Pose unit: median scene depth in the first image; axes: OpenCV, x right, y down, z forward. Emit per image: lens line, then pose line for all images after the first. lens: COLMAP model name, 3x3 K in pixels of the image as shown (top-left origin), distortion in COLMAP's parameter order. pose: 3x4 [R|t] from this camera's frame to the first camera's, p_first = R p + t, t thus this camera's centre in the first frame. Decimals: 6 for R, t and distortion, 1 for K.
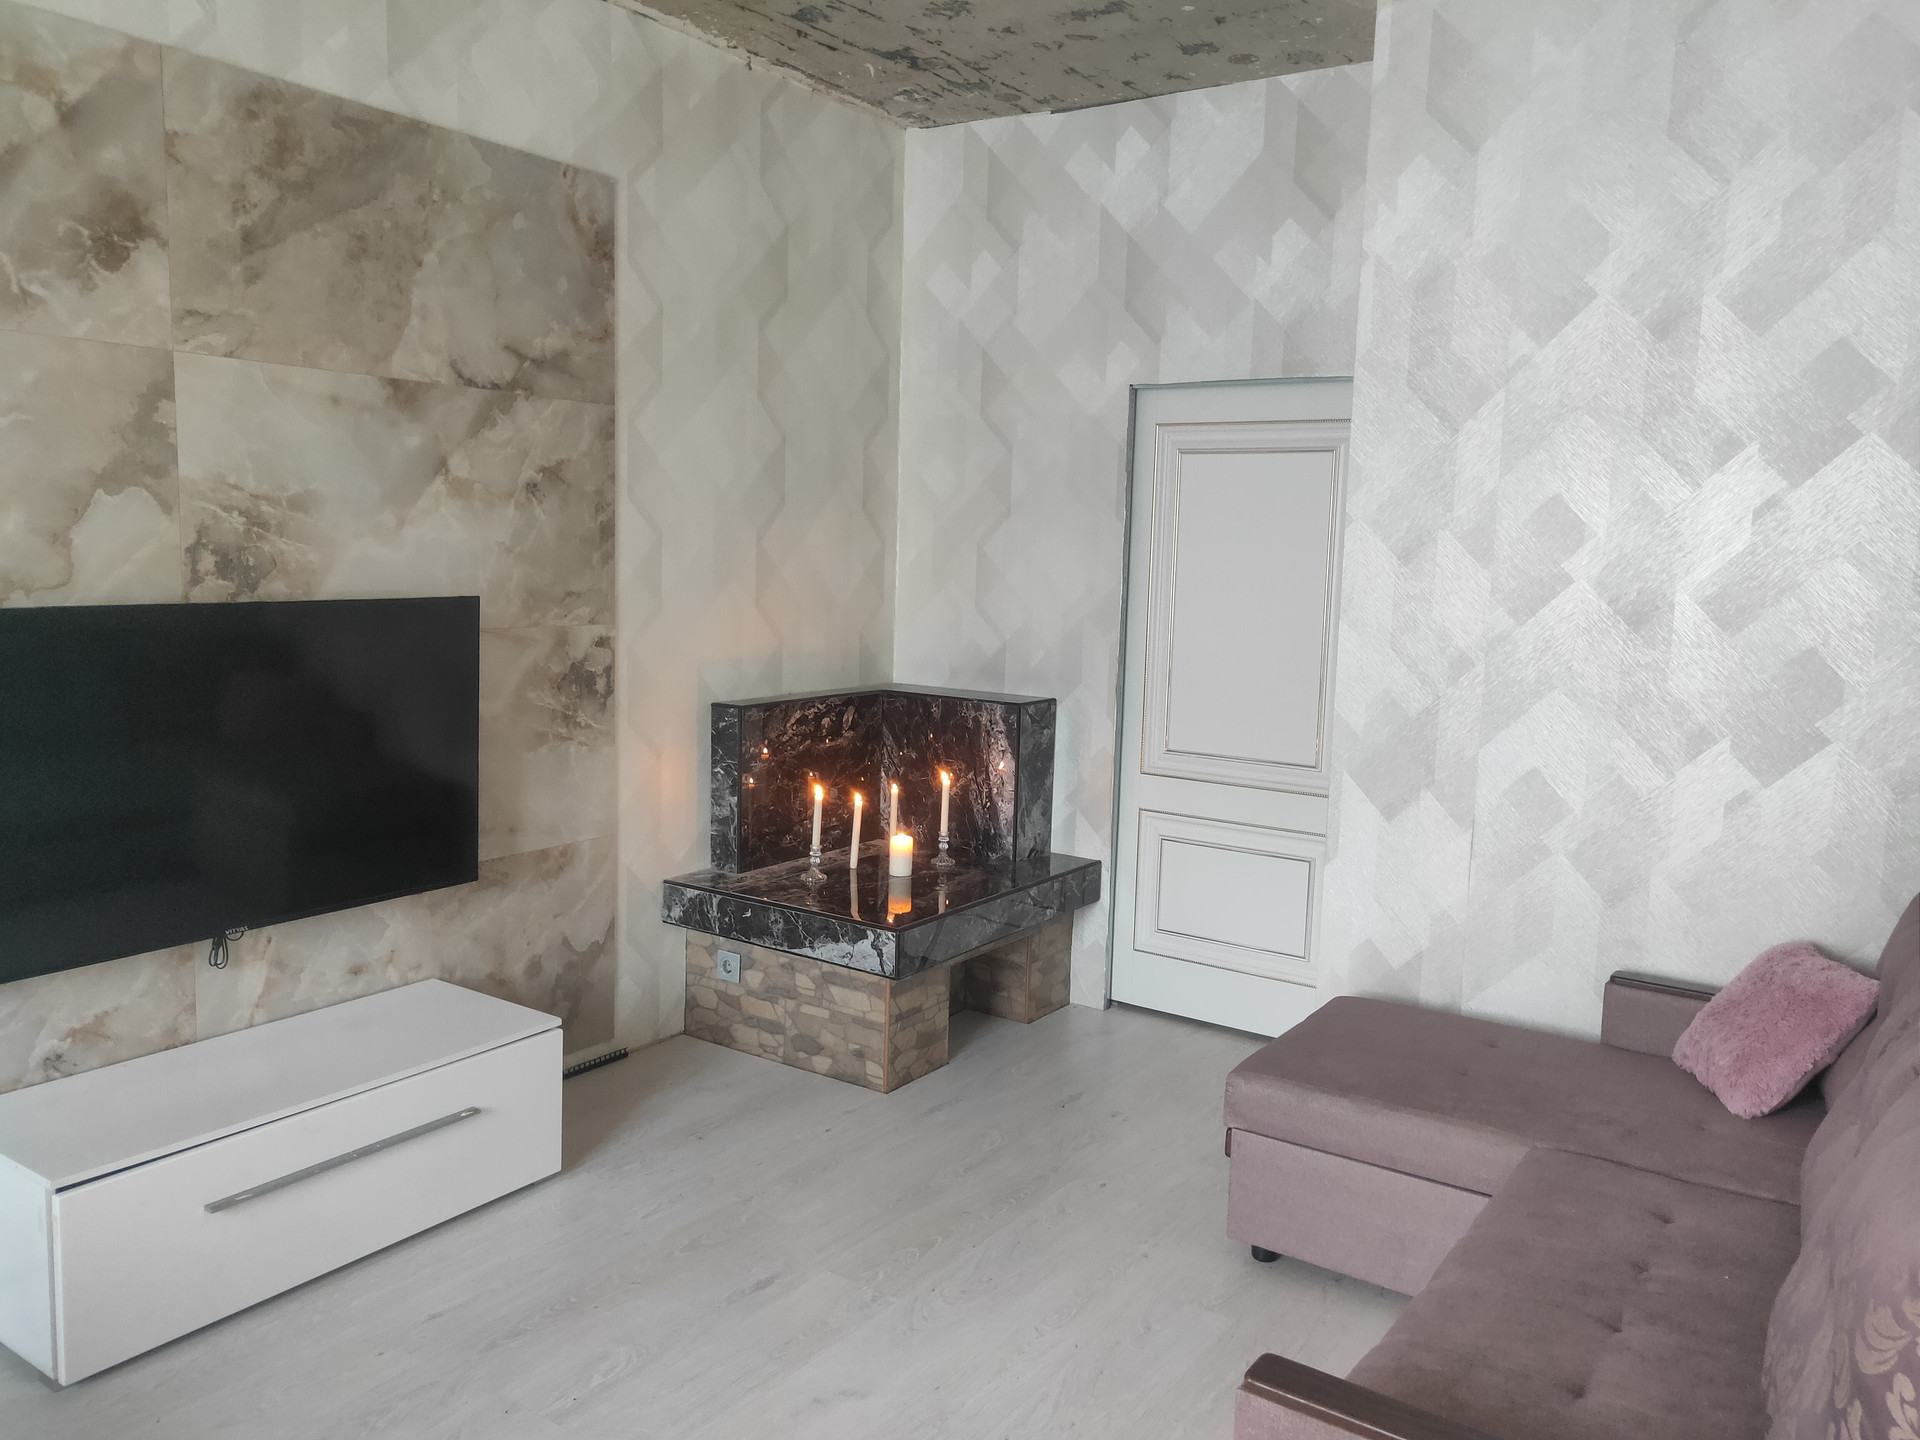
lens RADIAL K [[1470.0, 0, 1005.8], [0, 1470.0, 707.6], [0, 0, 1]] dist [0.030474, -0.018582]
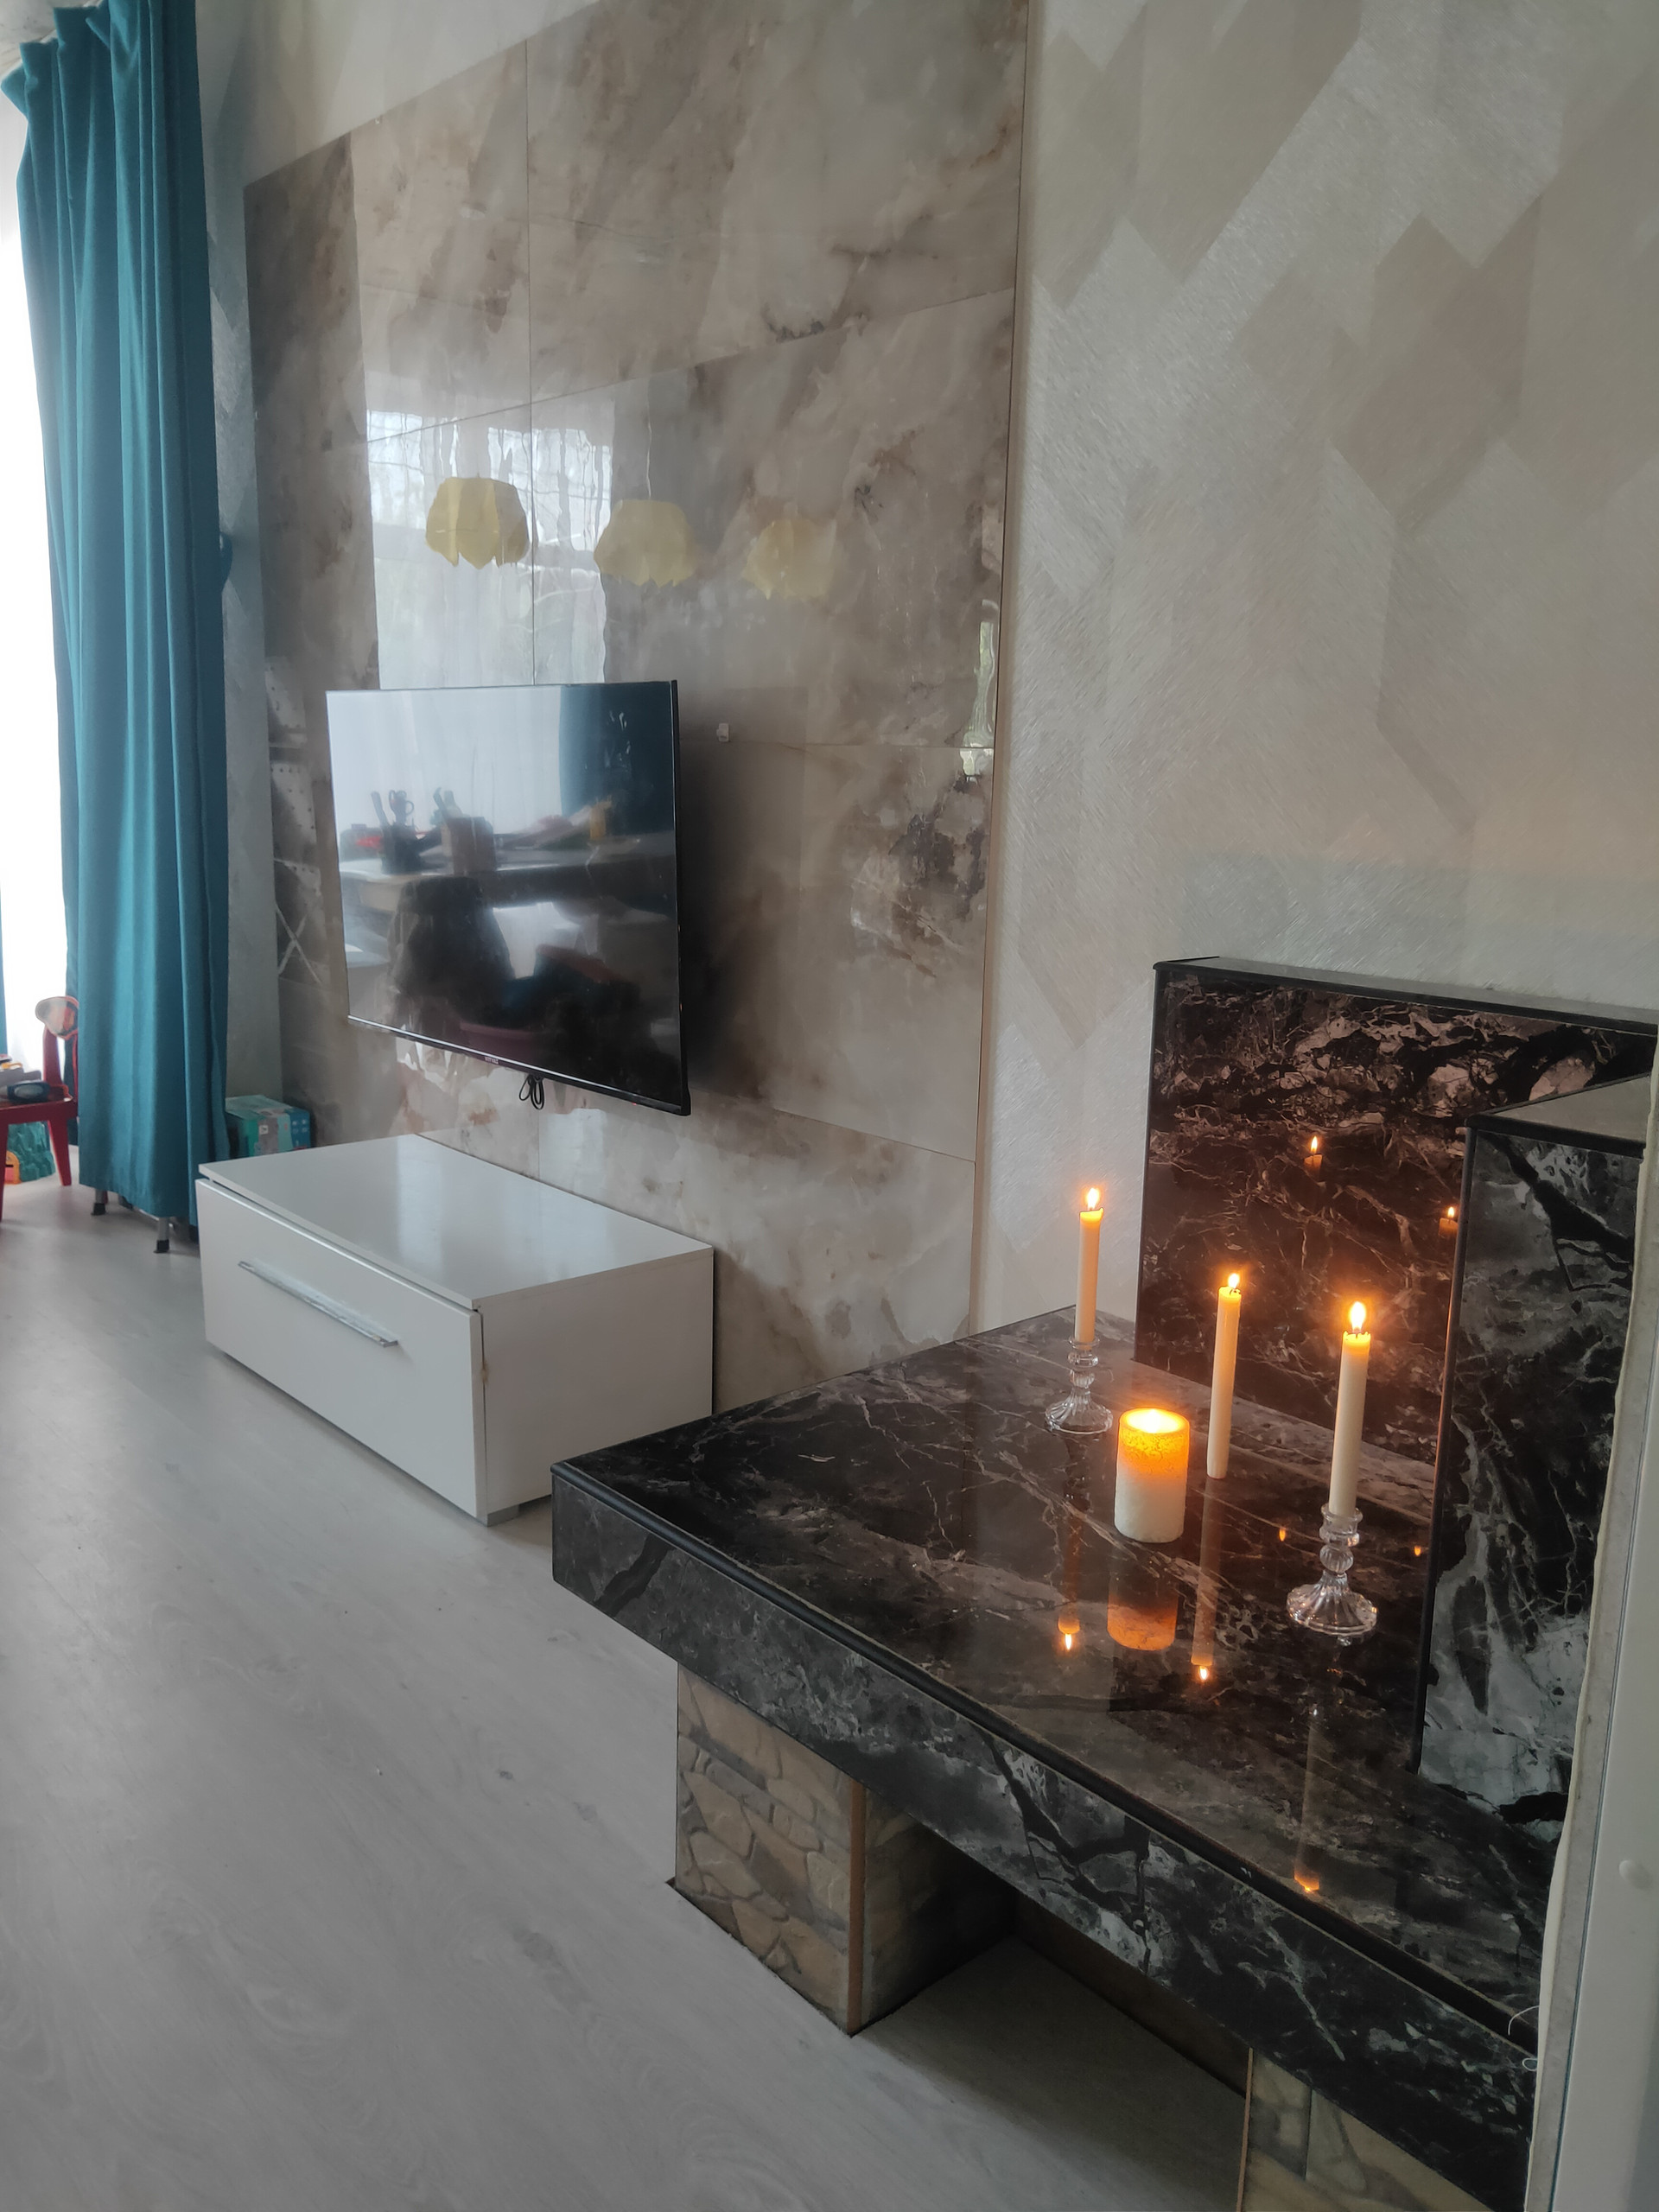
lens RADIAL K [[1693.6, 0, 828.5], [0, 1693.6, 1103.7], [0, 0, 1]] dist [0.030474, -0.018582]
pose [[-0.267632, 0.155887, -0.950827, 0.368001], [-0.145455, 0.968979, 0.199805, -0.053842], [0.952479, 0.191777, -0.236655, 1.273520]]
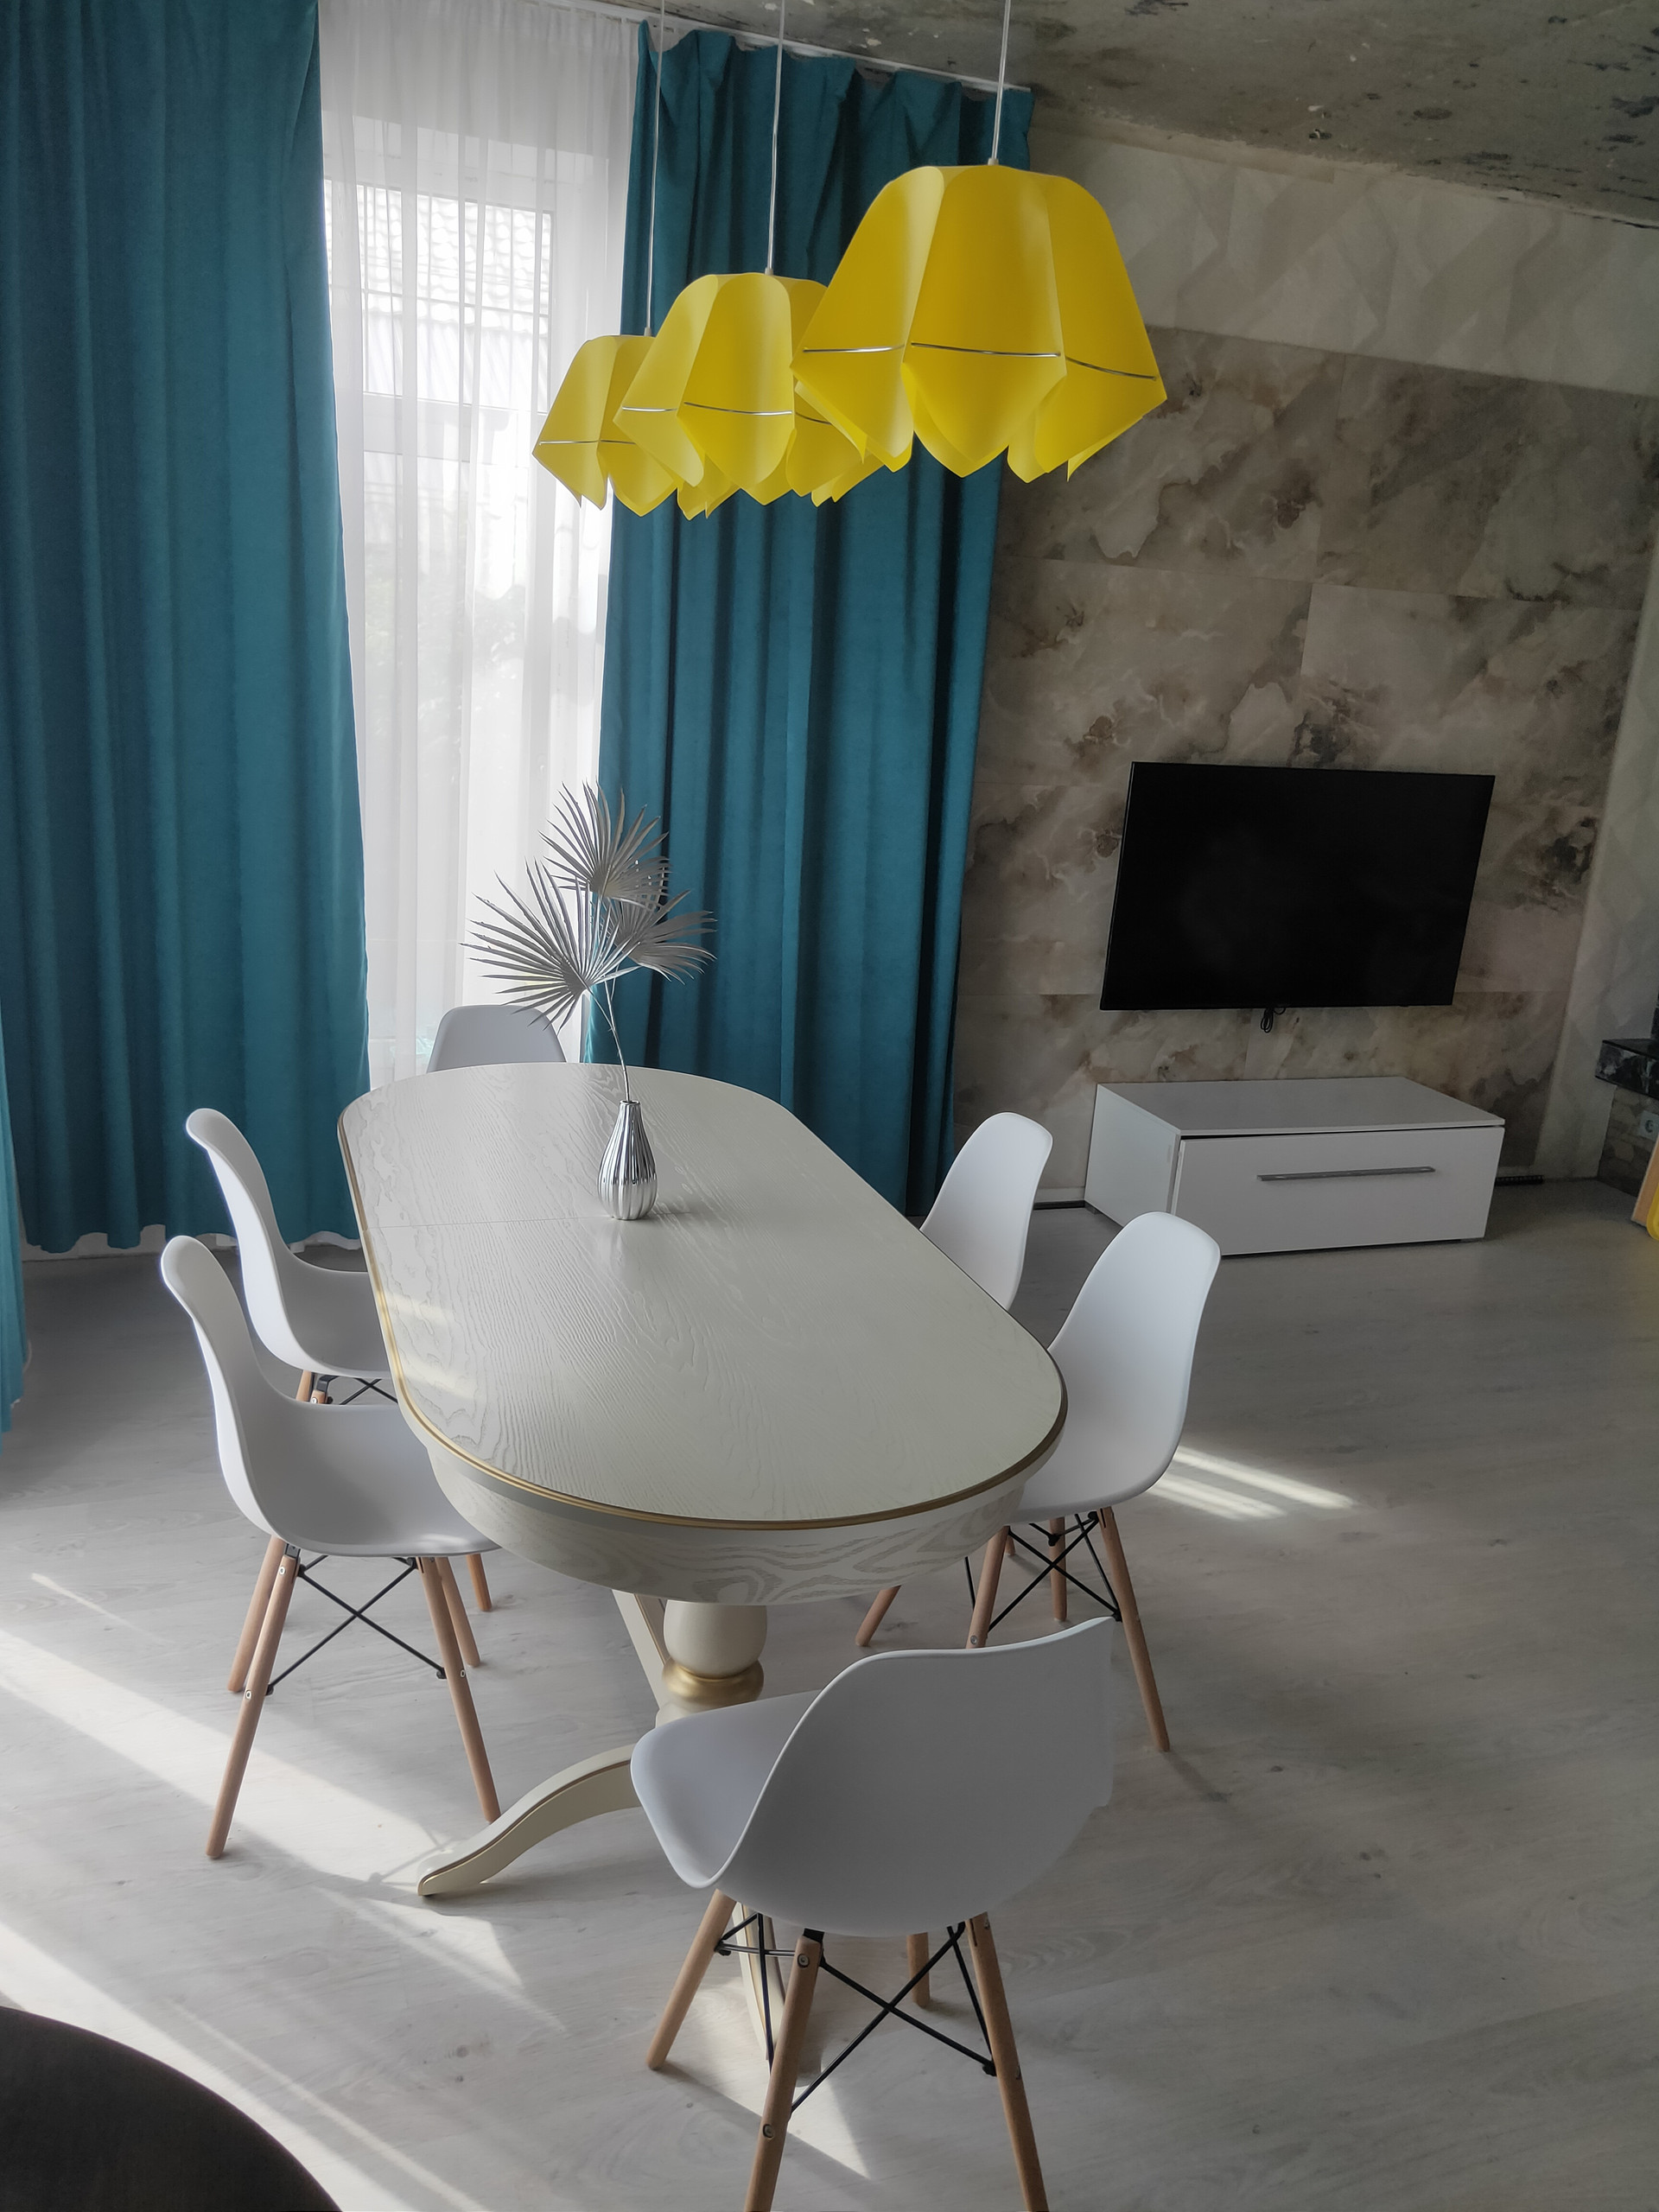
lens RADIAL K [[1693.6, 0, 836.8], [0, 1693.6, 1076.7], [0, 0, 1]] dist [0.030474, -0.018582]
pose [[0.790455, 0.186754, -0.583356, 0.083459], [-0.117676, 0.980946, 0.154586, 0.015144], [0.601110, -0.053546, 0.797370, -0.472359]]
